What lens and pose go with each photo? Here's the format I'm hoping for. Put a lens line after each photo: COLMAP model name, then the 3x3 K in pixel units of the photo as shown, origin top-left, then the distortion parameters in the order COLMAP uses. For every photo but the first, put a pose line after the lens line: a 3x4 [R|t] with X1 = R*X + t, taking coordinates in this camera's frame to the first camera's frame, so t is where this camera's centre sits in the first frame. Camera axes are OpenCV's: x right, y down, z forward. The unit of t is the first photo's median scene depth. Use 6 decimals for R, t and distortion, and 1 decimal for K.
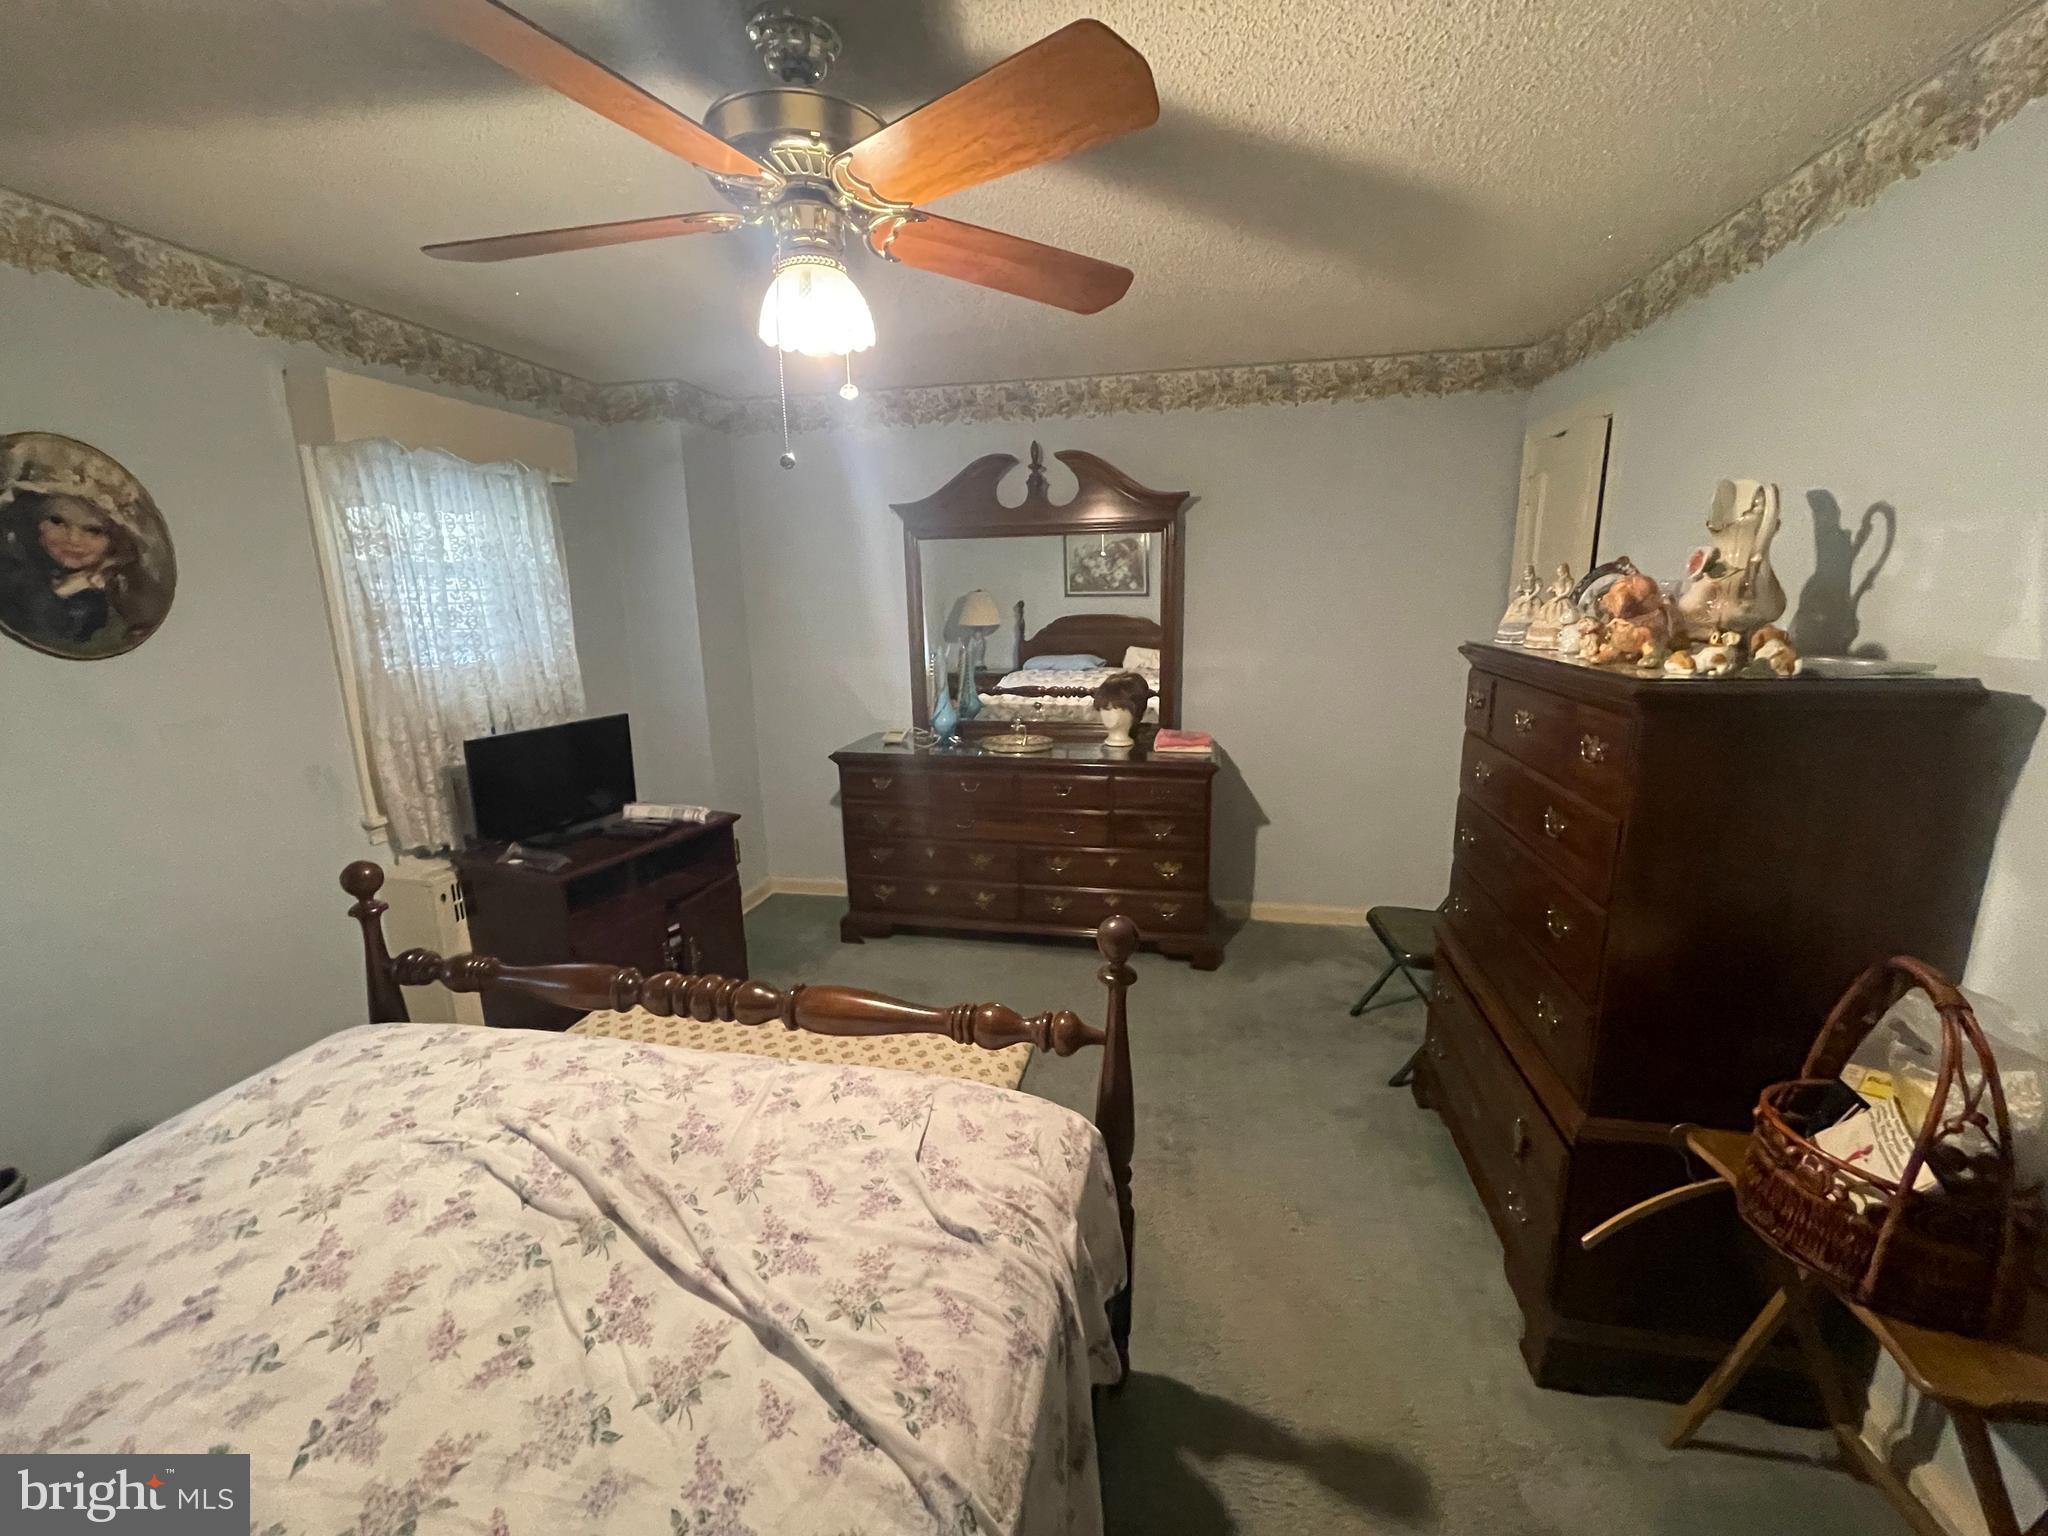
lens RADIAL K [[824.5, 0, 1025.8], [0, 824.5, 763.7], [0, 0, 1]] dist [-0.002293, -0.000186]
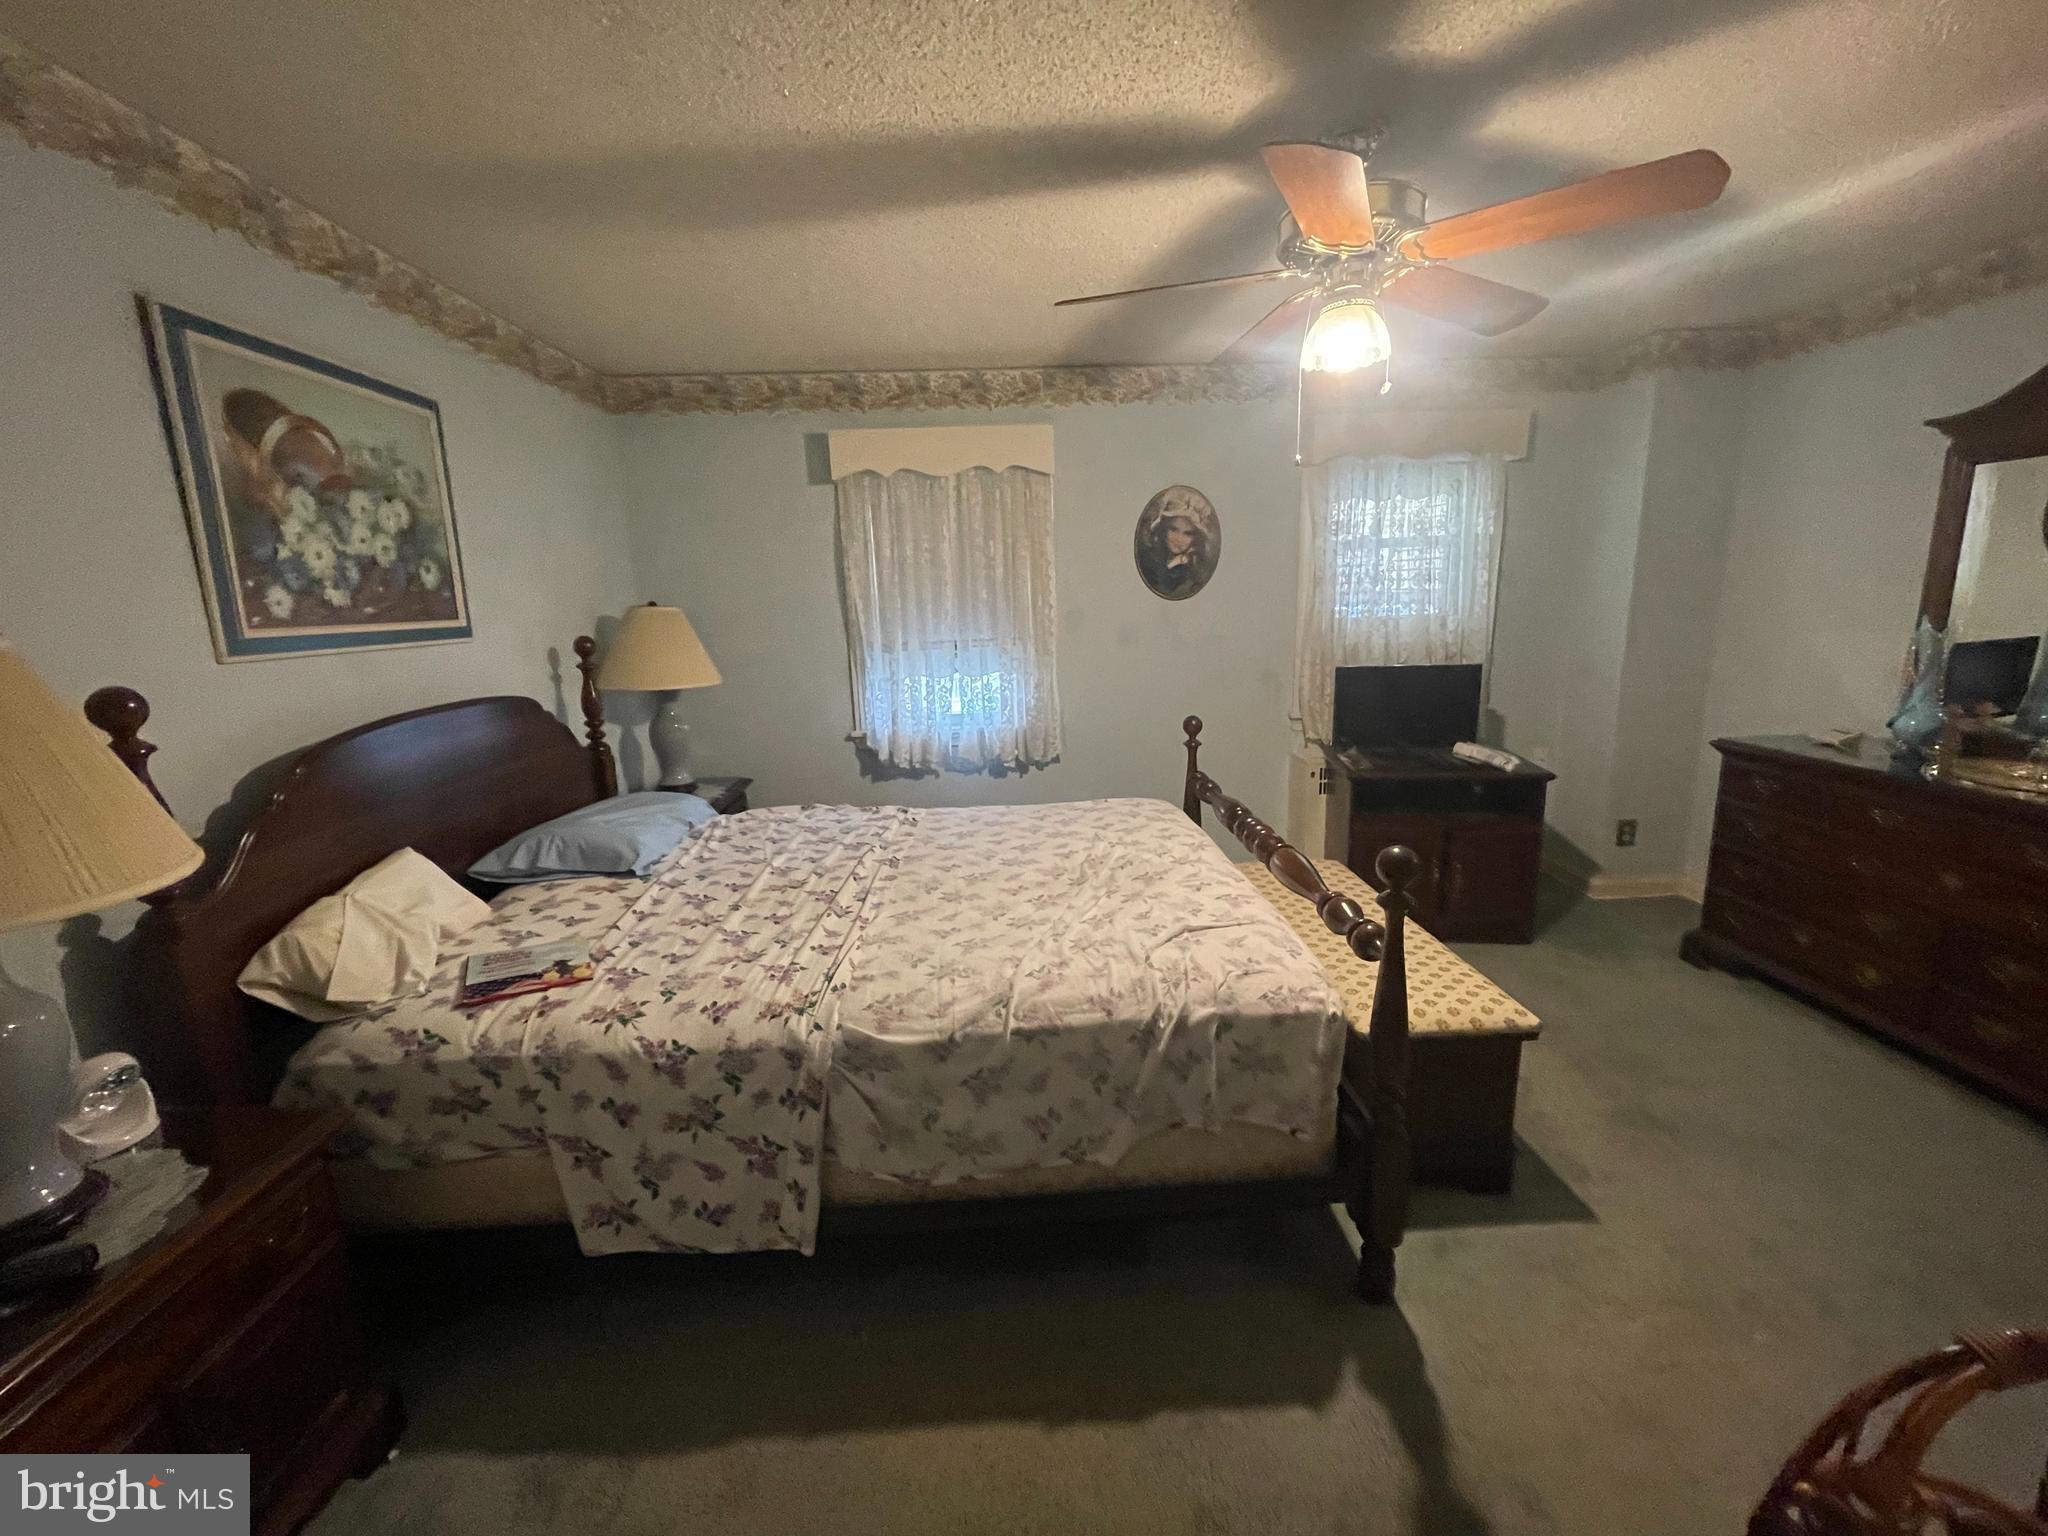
lens RADIAL K [[824.5, 0, 1024.2], [0, 824.5, 763.2], [0, 0, 1]] dist [-0.002293, -0.000186]
pose [[0.245733, 0.201577, -0.948147, 0.711820], [-0.172795, 0.971581, 0.161776, -0.004296], [0.953812, 0.124081, 0.273581, 0.162211]]
